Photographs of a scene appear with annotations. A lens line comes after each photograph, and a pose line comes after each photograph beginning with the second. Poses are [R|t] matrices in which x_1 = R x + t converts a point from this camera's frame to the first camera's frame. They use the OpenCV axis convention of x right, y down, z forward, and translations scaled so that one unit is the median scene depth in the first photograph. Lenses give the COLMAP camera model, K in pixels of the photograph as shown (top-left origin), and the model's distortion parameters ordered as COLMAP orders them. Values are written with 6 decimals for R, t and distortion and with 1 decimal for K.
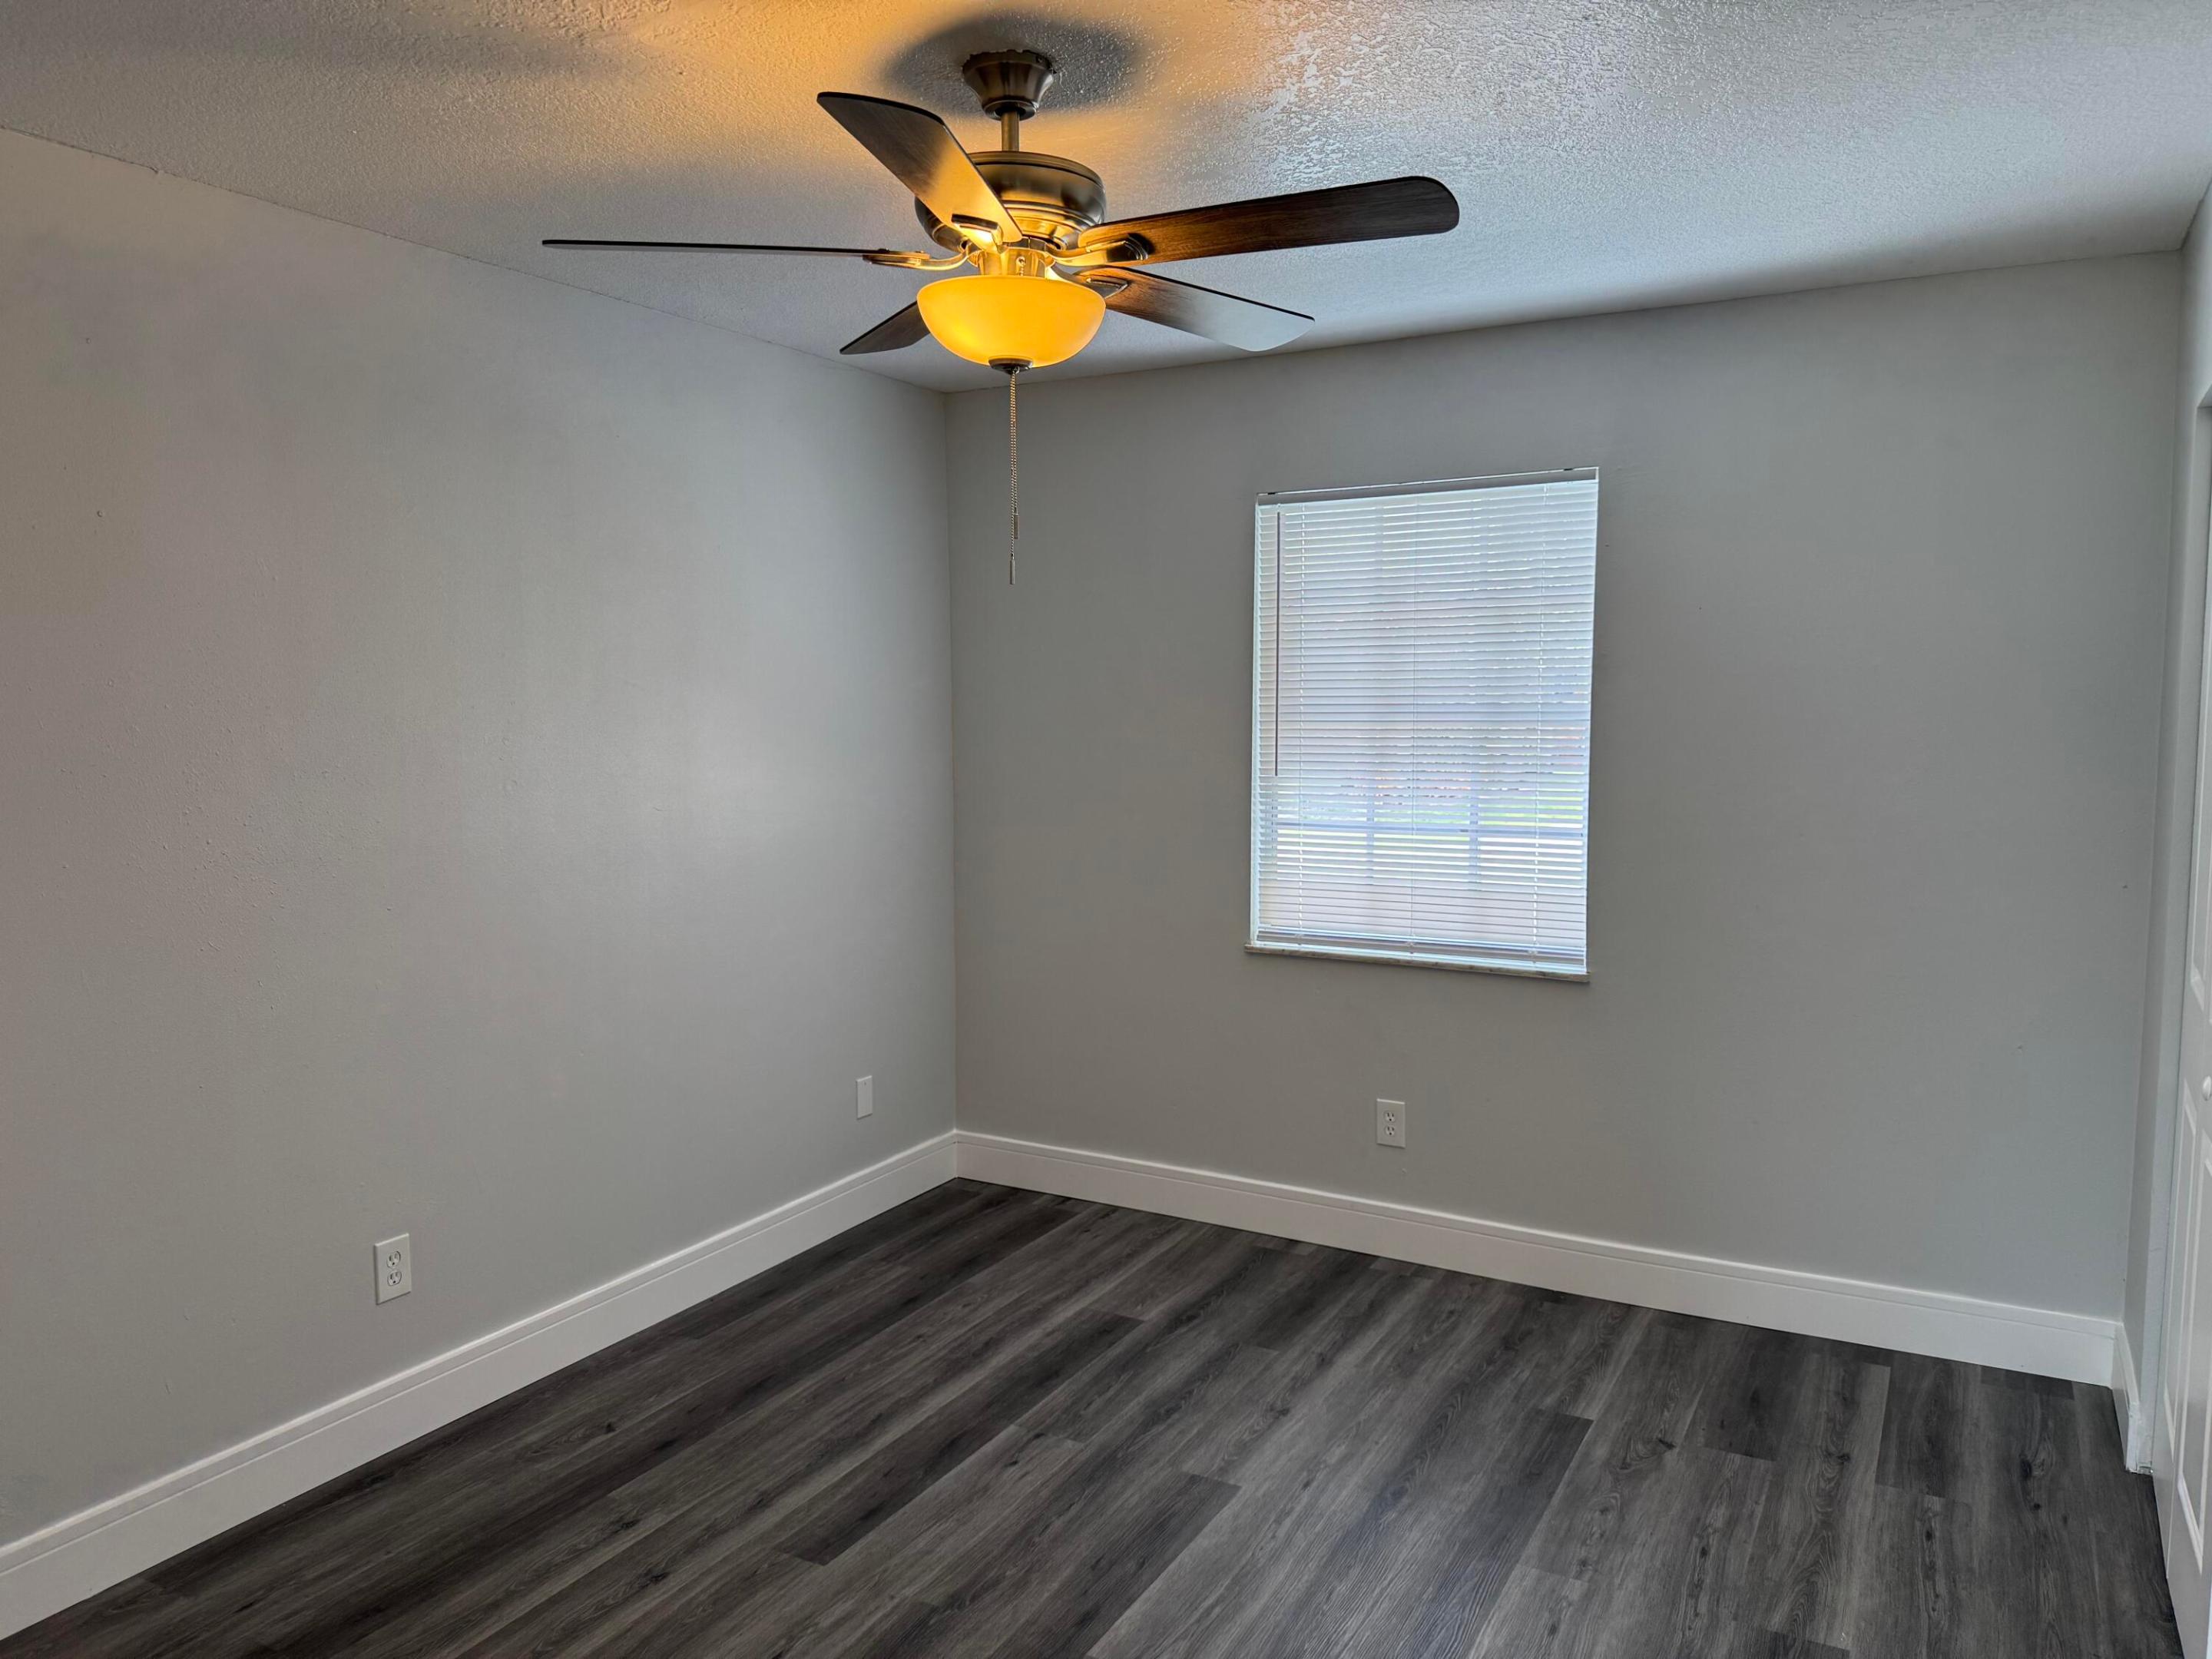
lens RADIAL K [[1548.4, 0, 1103.6], [0, 1548.4, 823.7], [0, 0, 1]] dist [0.062048, -0.071863]
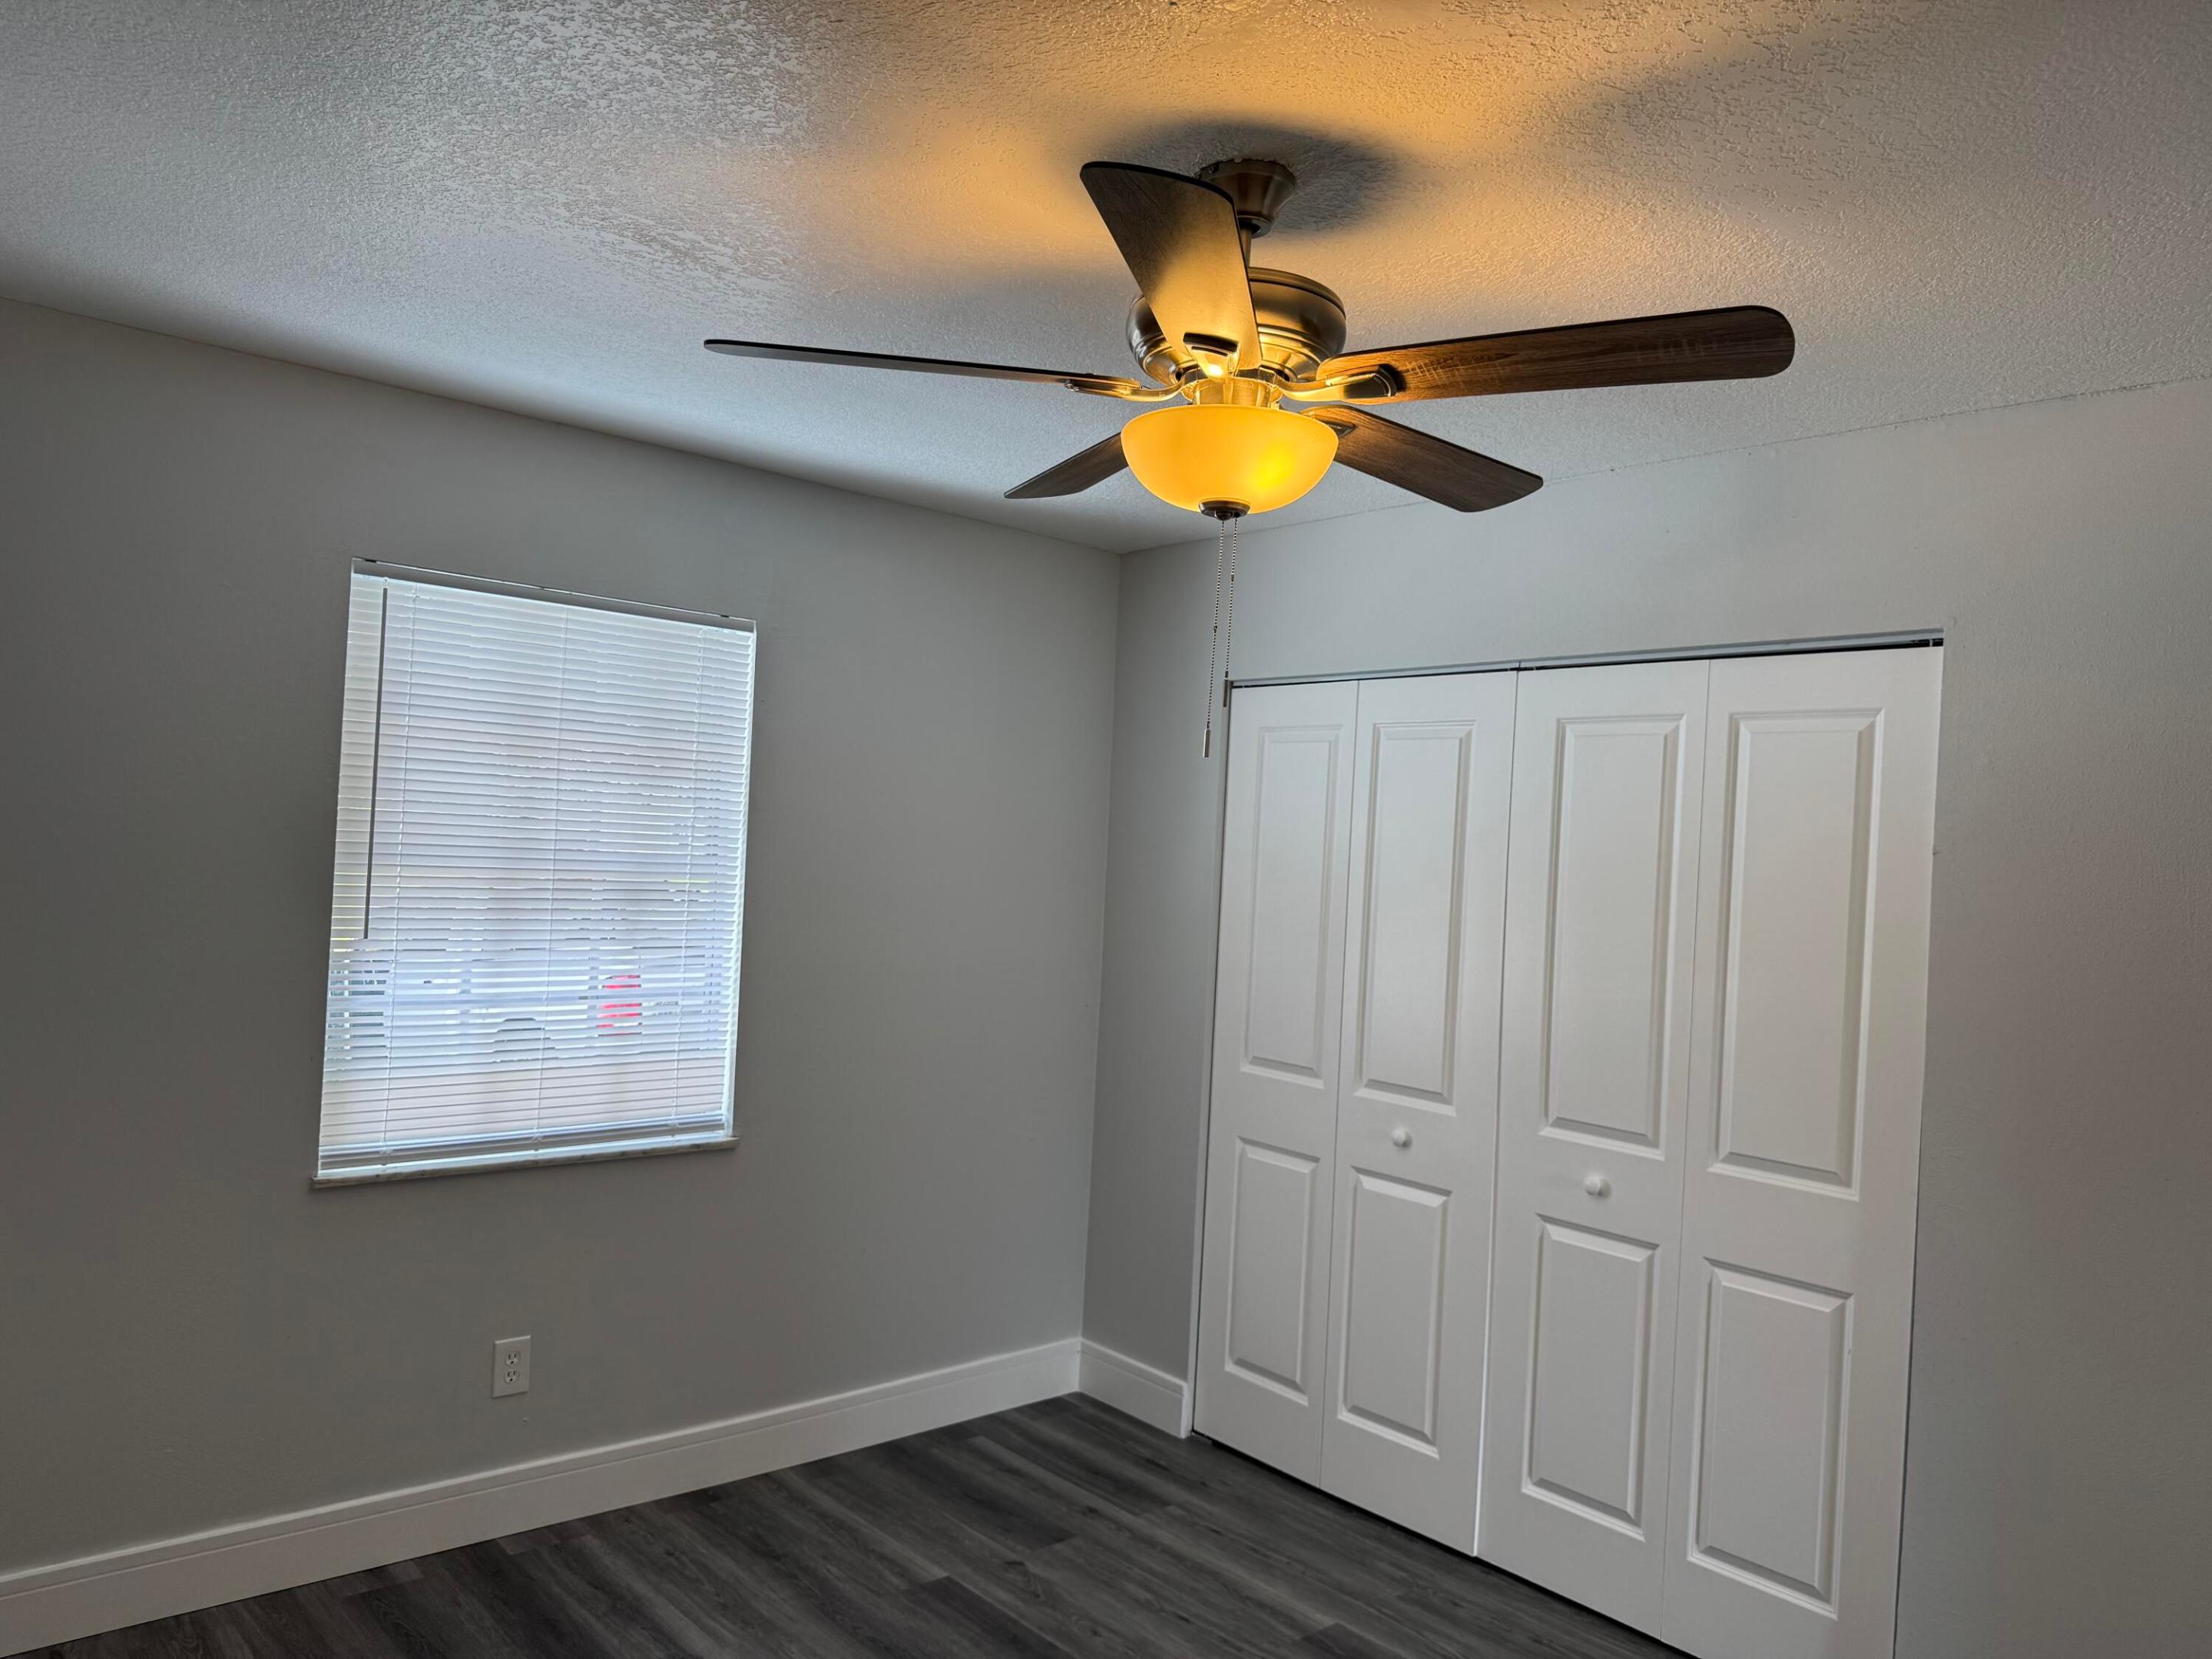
lens RADIAL K [[1548.4, 0, 1106.5], [0, 1548.4, 844.6], [0, 0, 1]] dist [0.062048, -0.071863]
pose [[0.343195, 0.025150, 0.938928, -0.537436], [0.020418, 0.999205, -0.034227, -0.049681], [-0.939042, 0.030917, 0.342409, 0.468175]]
